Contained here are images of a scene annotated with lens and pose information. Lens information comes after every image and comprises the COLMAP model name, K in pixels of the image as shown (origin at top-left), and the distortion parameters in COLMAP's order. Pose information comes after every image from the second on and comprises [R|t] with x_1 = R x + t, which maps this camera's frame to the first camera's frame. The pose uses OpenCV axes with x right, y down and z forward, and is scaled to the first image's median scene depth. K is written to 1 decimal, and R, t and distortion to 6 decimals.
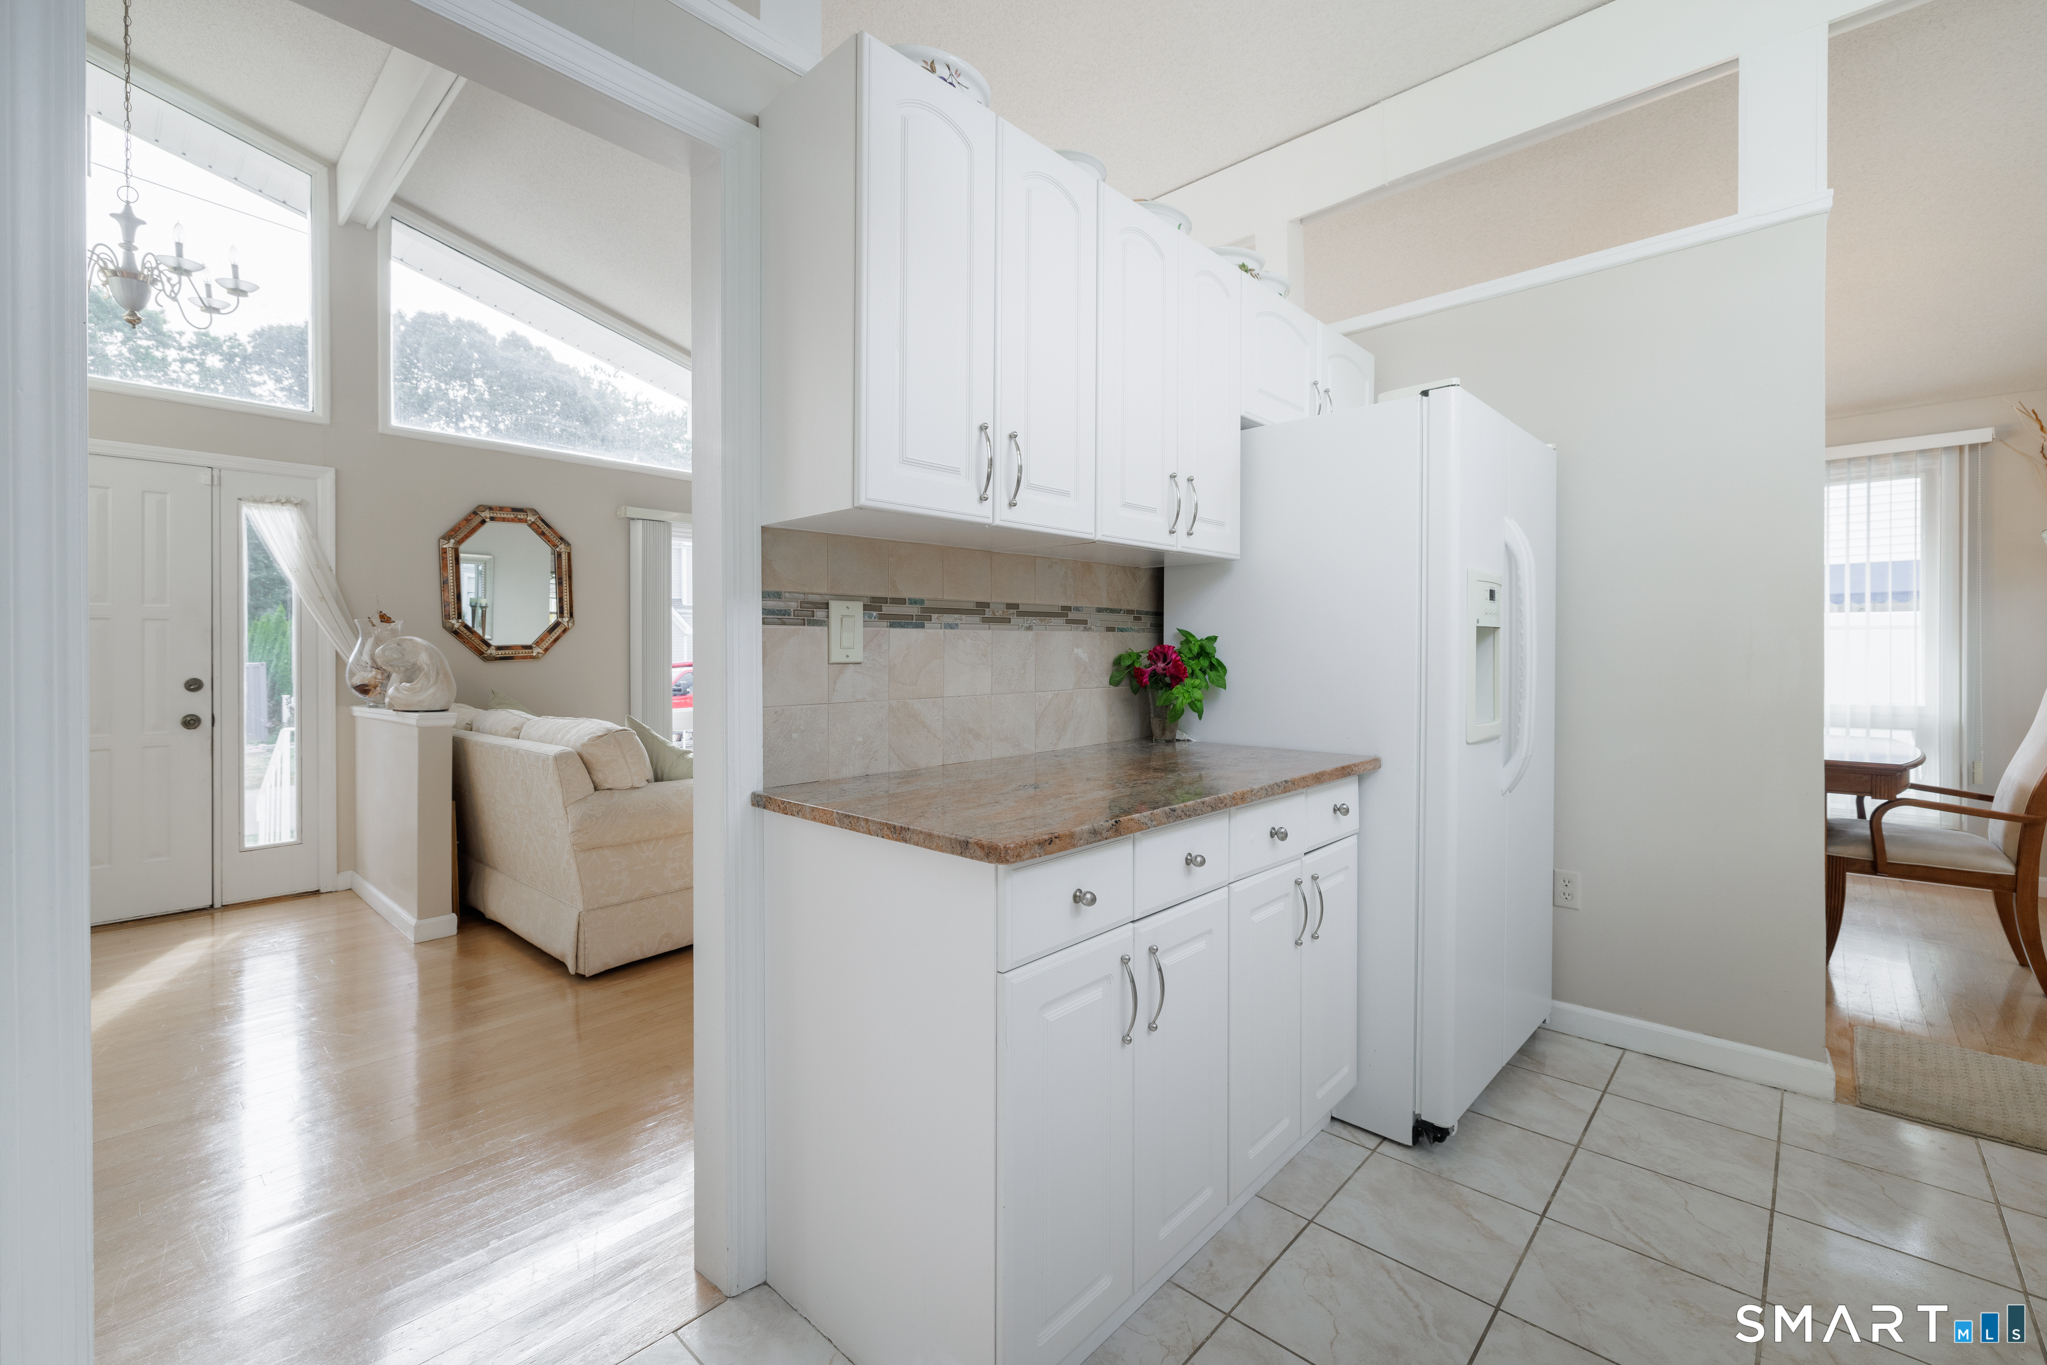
lens RADIAL K [[884.5, 0, 1027.1], [0, 884.5, 648.9], [0, 0, 1]] dist [-0.000826, 0.000002]
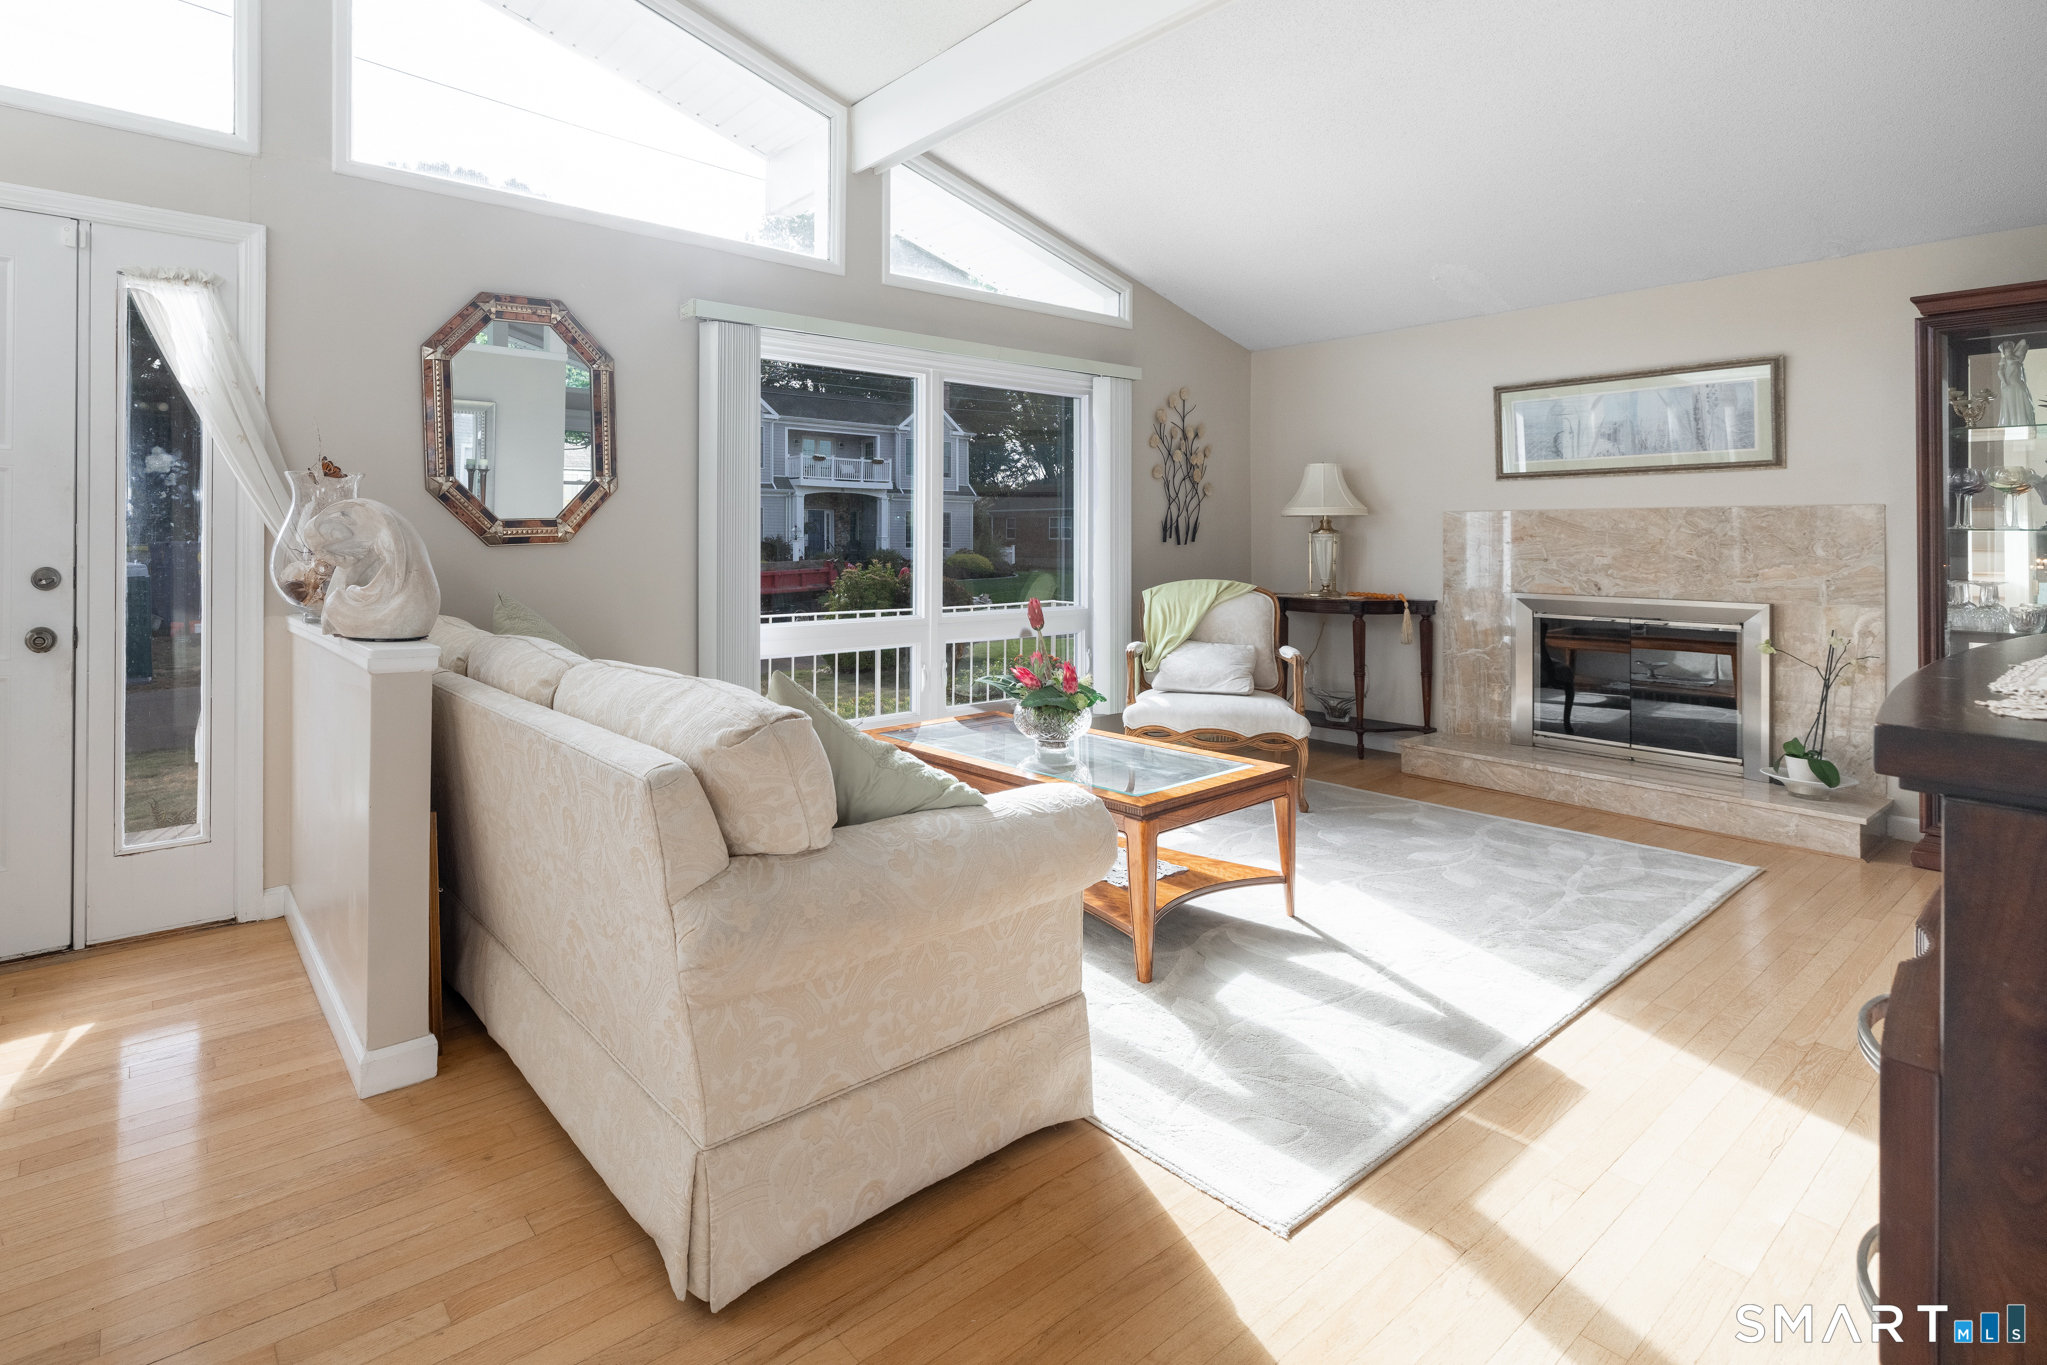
lens RADIAL K [[1024.1, 0, 877.8], [0, 1024.1, 543.5], [0, 0, 1]] dist [-0.000945, 0.000052]
pose [[0.983608, 0.013304, -0.179829, -0.246214], [-0.011510, 0.999873, 0.011019, 0.002326], [0.179953, -0.008769, 0.983636, 0.393471]]
